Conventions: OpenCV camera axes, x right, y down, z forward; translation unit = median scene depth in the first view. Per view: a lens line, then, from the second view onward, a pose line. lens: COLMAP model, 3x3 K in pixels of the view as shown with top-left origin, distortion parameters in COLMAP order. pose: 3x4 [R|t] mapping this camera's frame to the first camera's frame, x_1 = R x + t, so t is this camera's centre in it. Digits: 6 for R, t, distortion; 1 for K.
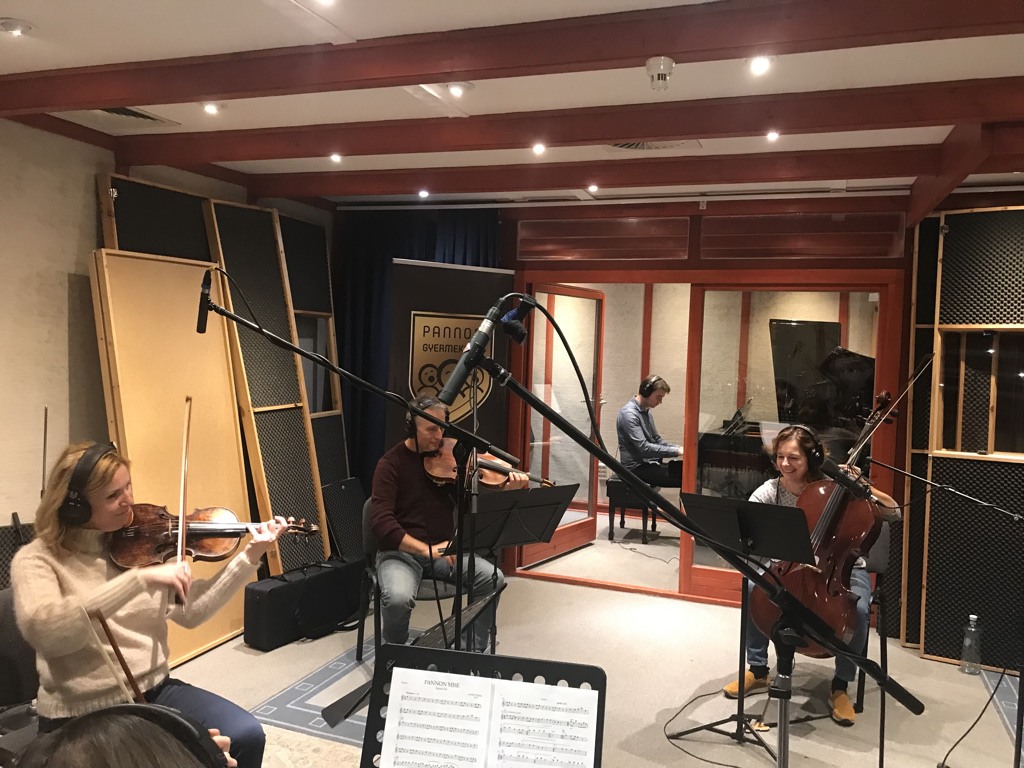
lens RADIAL K [[839.0, 0, 512.1], [0, 839.0, 377.0], [0, 0, 1]] dist [0.032204, -0.034239]
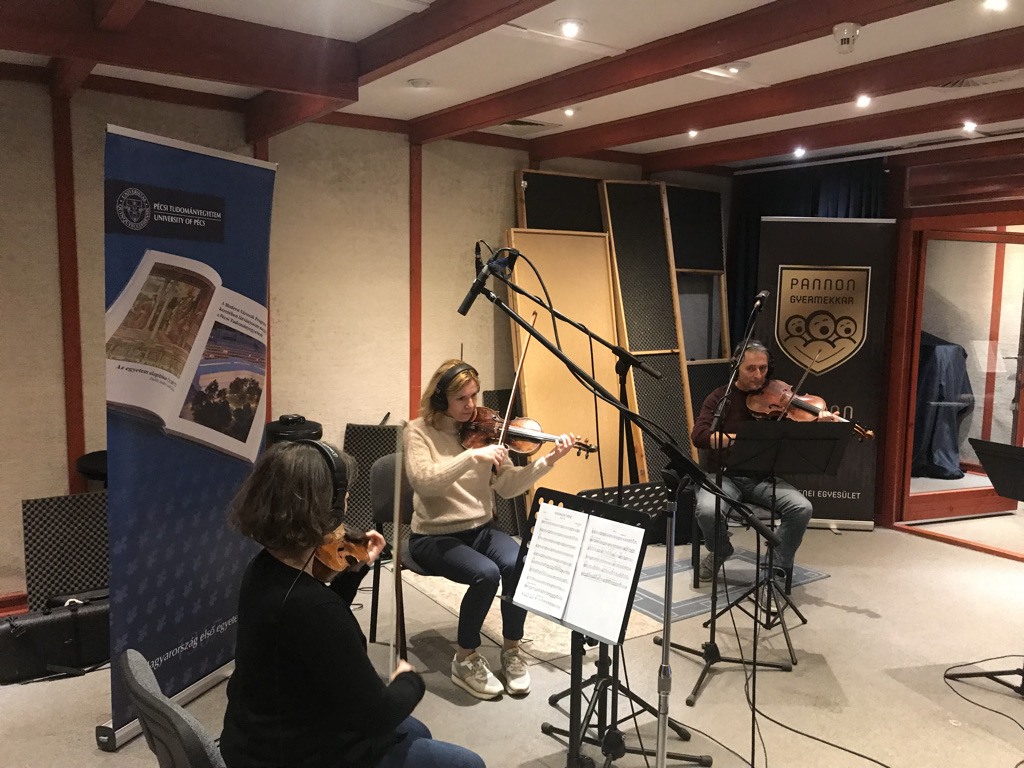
lens RADIAL K [[839.0, 0, 509.8], [0, 839.0, 381.7], [0, 0, 1]] dist [0.032204, -0.034239]
pose [[0.822386, 0.038909, -0.567598, 0.235753], [-0.011005, 0.998560, 0.052505, 0.018799], [0.568824, -0.036933, 0.821630, -0.090569]]
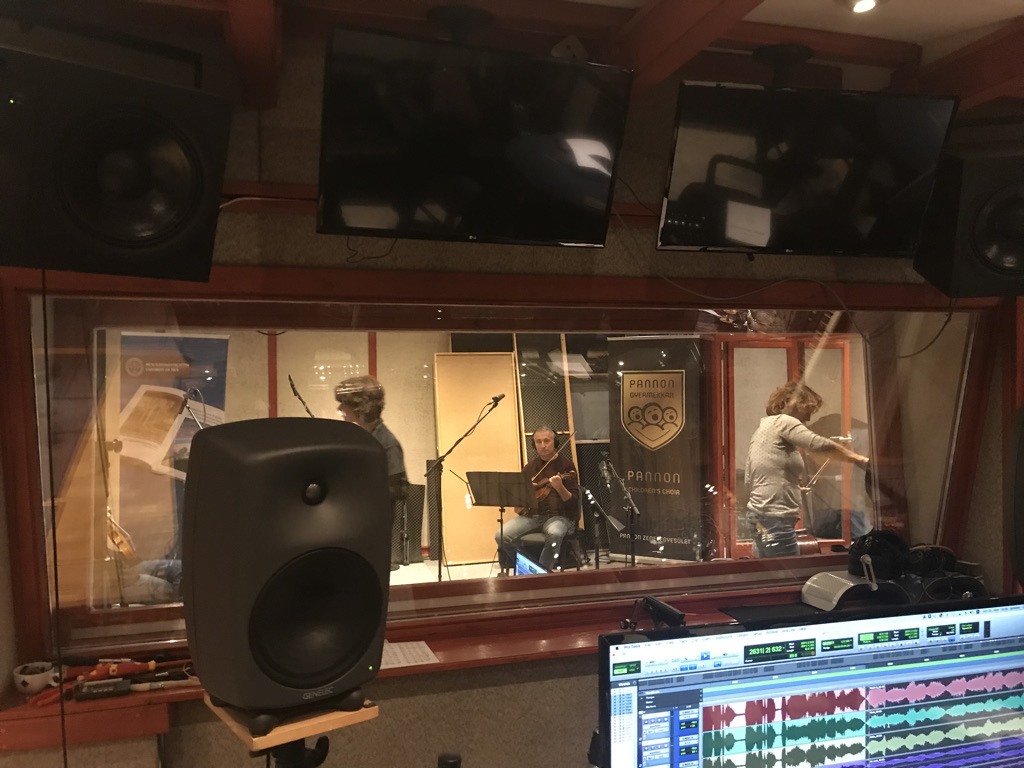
lens RADIAL K [[839.0, 0, 512.9], [0, 839.0, 385.4], [0, 0, 1]] dist [0.032204, -0.034239]
pose [[0.603353, -0.041237, -0.796407, 1.040999], [-0.002352, 0.998566, -0.053486, 0.029510], [0.797471, 0.034144, 0.602391, -0.041276]]
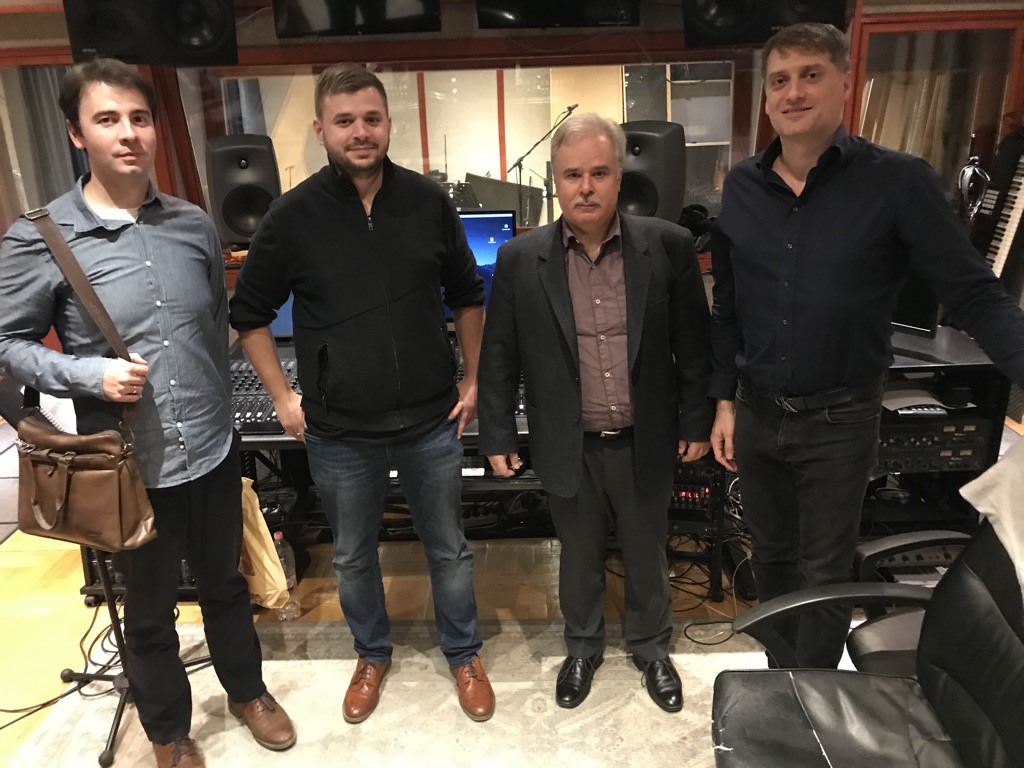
lens RADIAL K [[839.0, 0, 506.8], [0, 839.0, 380.6], [0, 0, 1]] dist [0.032204, -0.034239]
pose [[0.338419, 0.265922, -0.902639, 1.789735], [0.003623, 0.958864, 0.283844, 0.020547], [0.940988, -0.099329, 0.323535, 0.066793]]
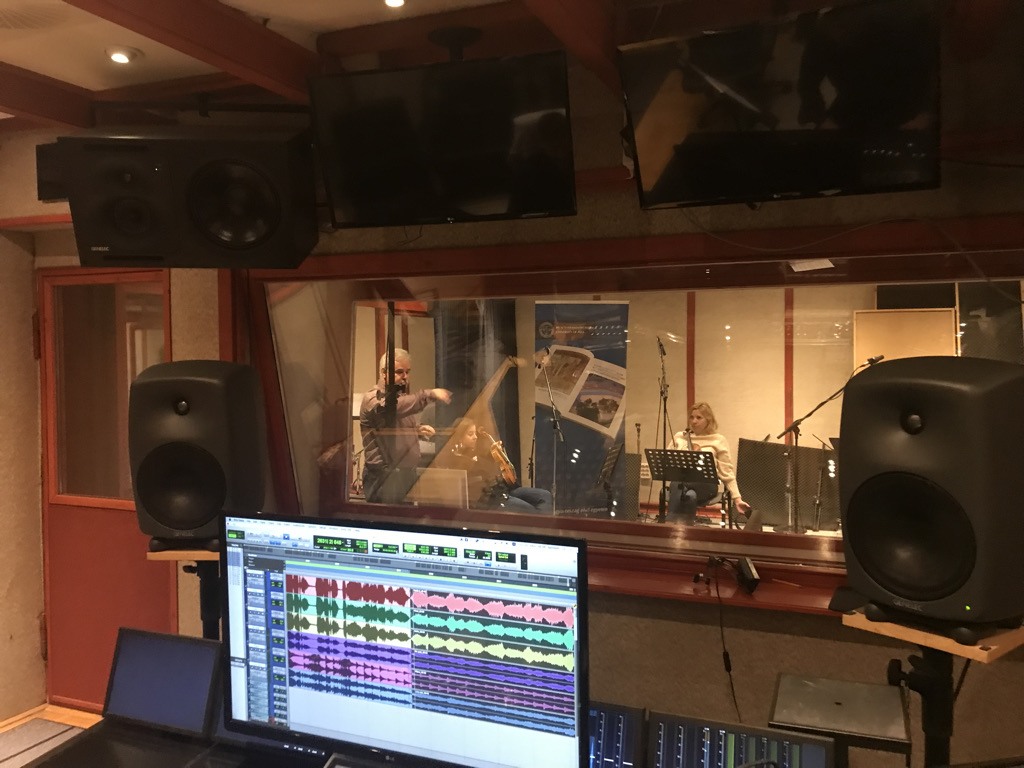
lens RADIAL K [[839.0, 0, 512.0], [0, 839.0, 373.6], [0, 0, 1]] dist [0.032204, -0.034239]
pose [[-0.027004, -0.009785, -0.999587, 1.281435], [-0.038271, 0.999229, -0.008748, 0.030202], [0.998902, 0.038019, -0.027357, 0.380116]]
